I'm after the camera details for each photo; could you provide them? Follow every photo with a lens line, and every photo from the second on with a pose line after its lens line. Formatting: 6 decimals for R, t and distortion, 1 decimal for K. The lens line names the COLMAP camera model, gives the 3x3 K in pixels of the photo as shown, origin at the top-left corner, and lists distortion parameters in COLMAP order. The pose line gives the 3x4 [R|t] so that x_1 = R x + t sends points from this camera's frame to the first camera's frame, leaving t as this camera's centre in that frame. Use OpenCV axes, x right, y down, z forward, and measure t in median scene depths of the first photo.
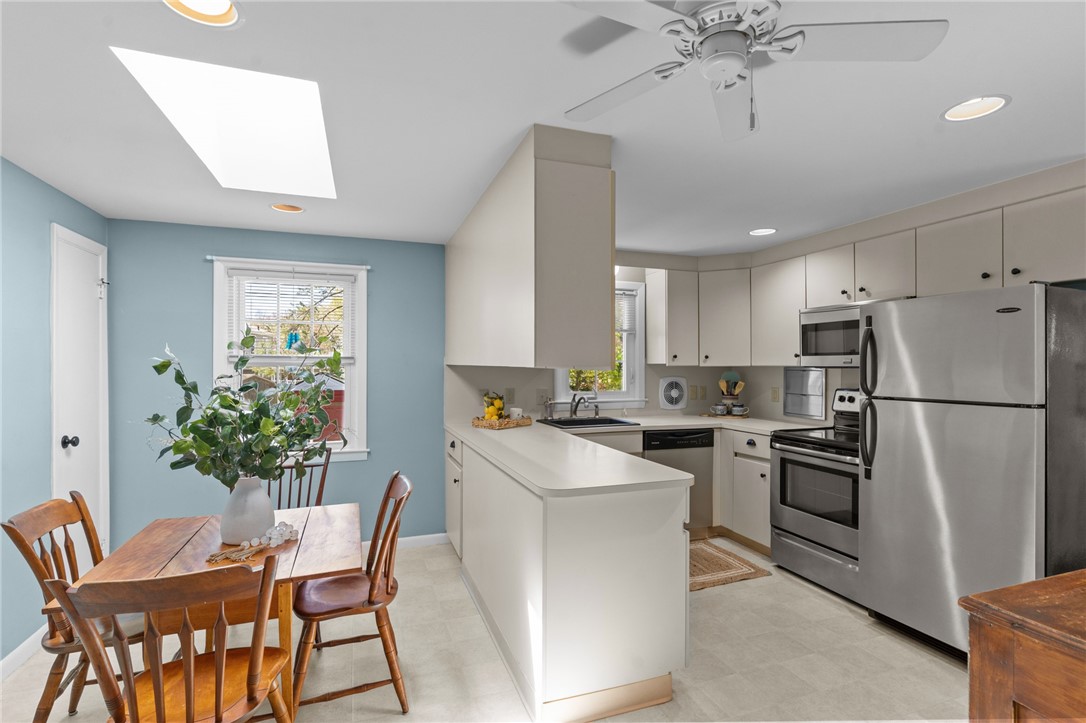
lens RADIAL K [[520.8, 0, 549.2], [0, 520.8, 364.9], [0, 0, 1]] dist [0.003518, -0.002206]
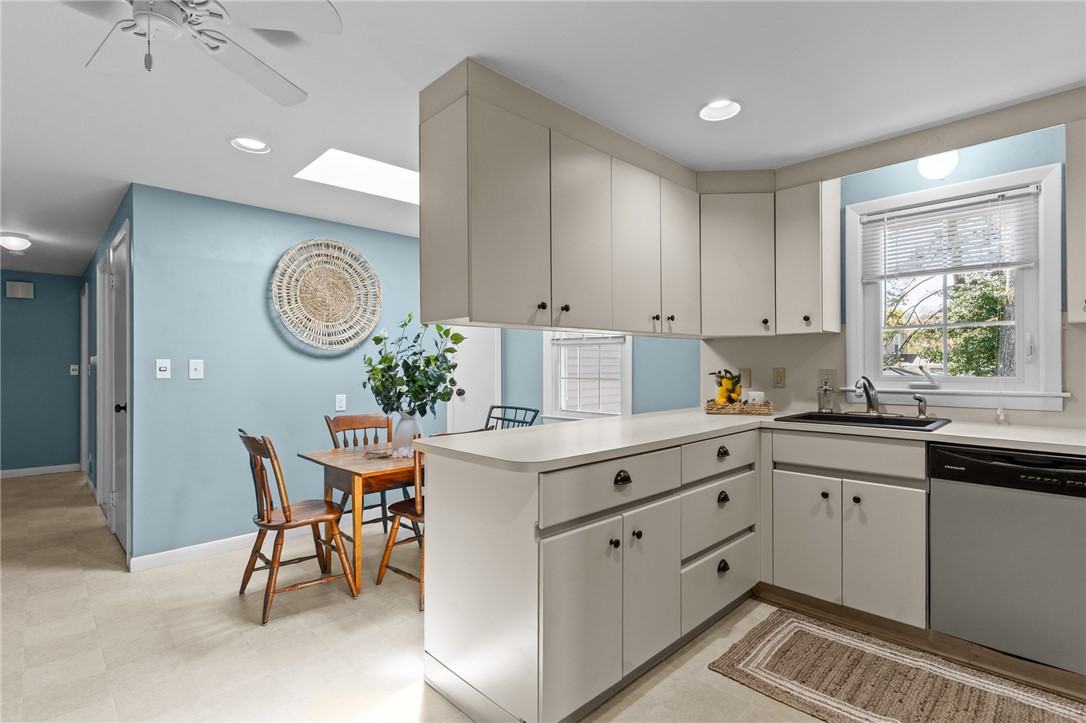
lens RADIAL K [[520.8, 0, 535.1], [0, 520.8, 362.1], [0, 0, 1]] dist [0.003518, -0.002206]
pose [[0.404547, -0.006896, -0.914491, 0.526868], [-0.002119, 0.999962, -0.008478, 0.049101], [0.914515, 0.005367, 0.404517, 0.406862]]
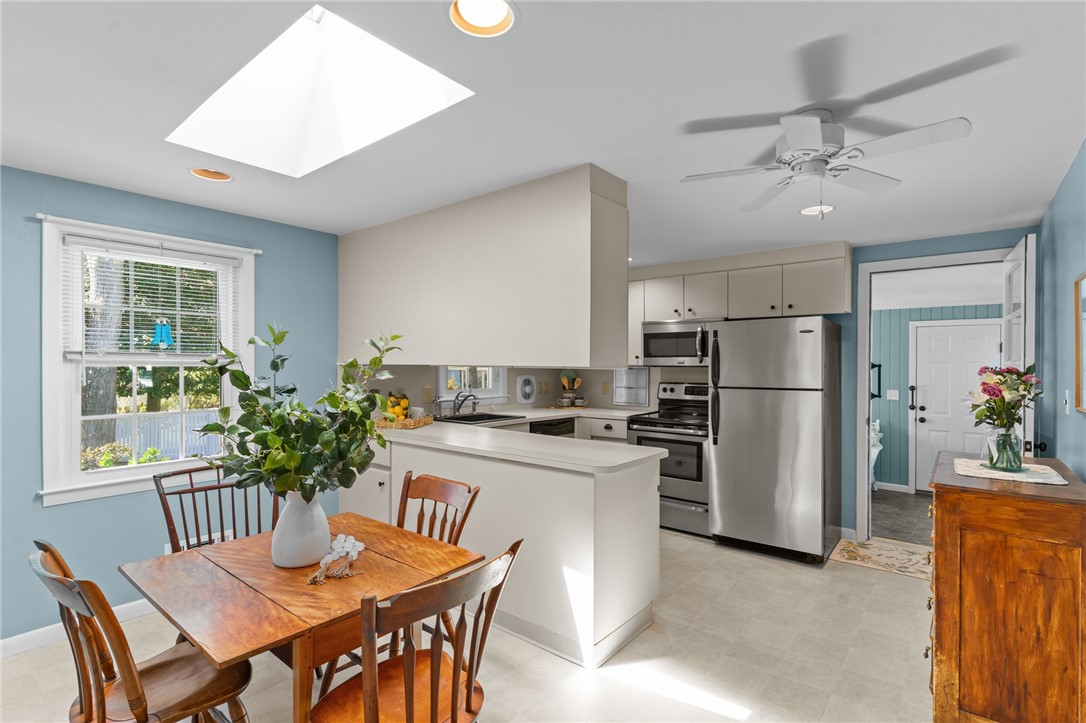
lens RADIAL K [[520.8, 0, 542.0], [0, 520.8, 366.5], [0, 0, 1]] dist [0.003518, -0.002206]
pose [[0.857715, -0.001562, 0.514123, -0.387891], [-0.001347, 0.999985, 0.005285, -0.001257], [-0.514124, -0.005225, 0.857700, 0.016074]]
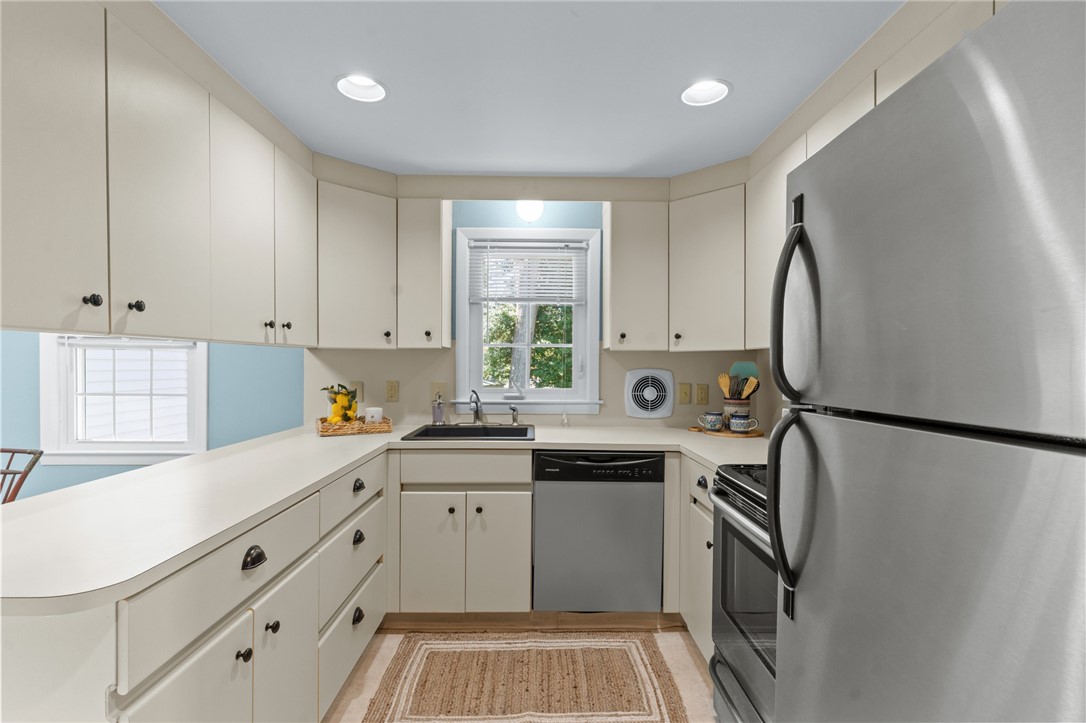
lens RADIAL K [[520.8, 0, 551.5], [0, 520.8, 371.0], [0, 0, 1]] dist [0.003518, -0.002206]
pose [[0.946006, 0.009849, -0.323999, 0.414421], [-0.007722, 0.999939, 0.007849, 0.026170], [0.324057, -0.004923, 0.946025, 0.416784]]
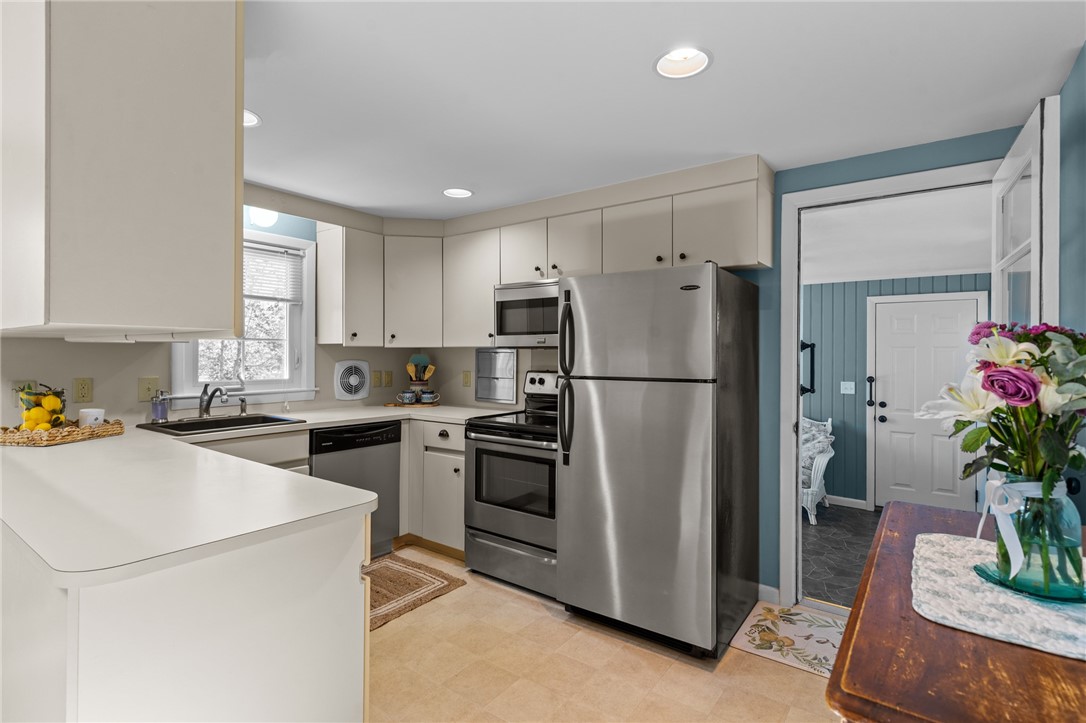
lens RADIAL K [[520.8, 0, 545.6], [0, 520.8, 353.2], [0, 0, 1]] dist [0.003518, -0.002206]
pose [[0.835096, 0.005101, 0.550080, 0.049332], [-0.003970, 0.999987, -0.003247, 0.016380], [-0.550089, 0.000527, 0.835106, 0.177187]]
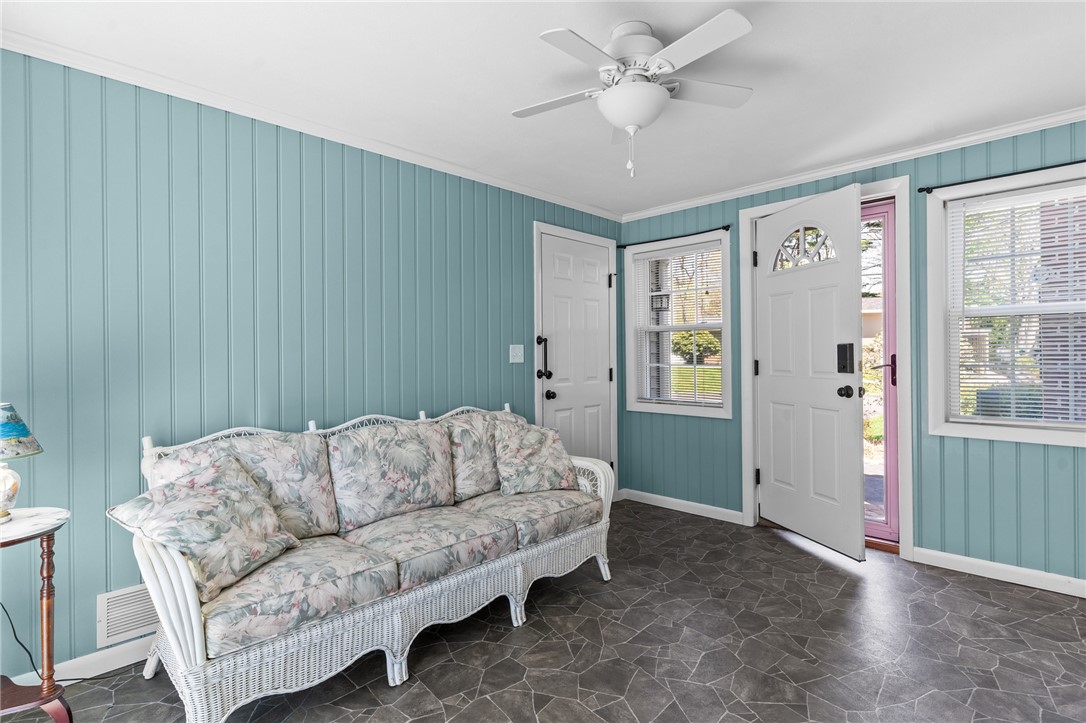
lens RADIAL K [[520.8, 0, 544.5], [0, 520.8, 360.8], [0, 0, 1]] dist [0.003518, -0.002206]
pose [[-0.403202, -0.006114, 0.915090, 0.626603], [0.010386, 0.999883, 0.011257, 0.102893], [-0.915052, 0.014043, -0.403091, 1.206650]]
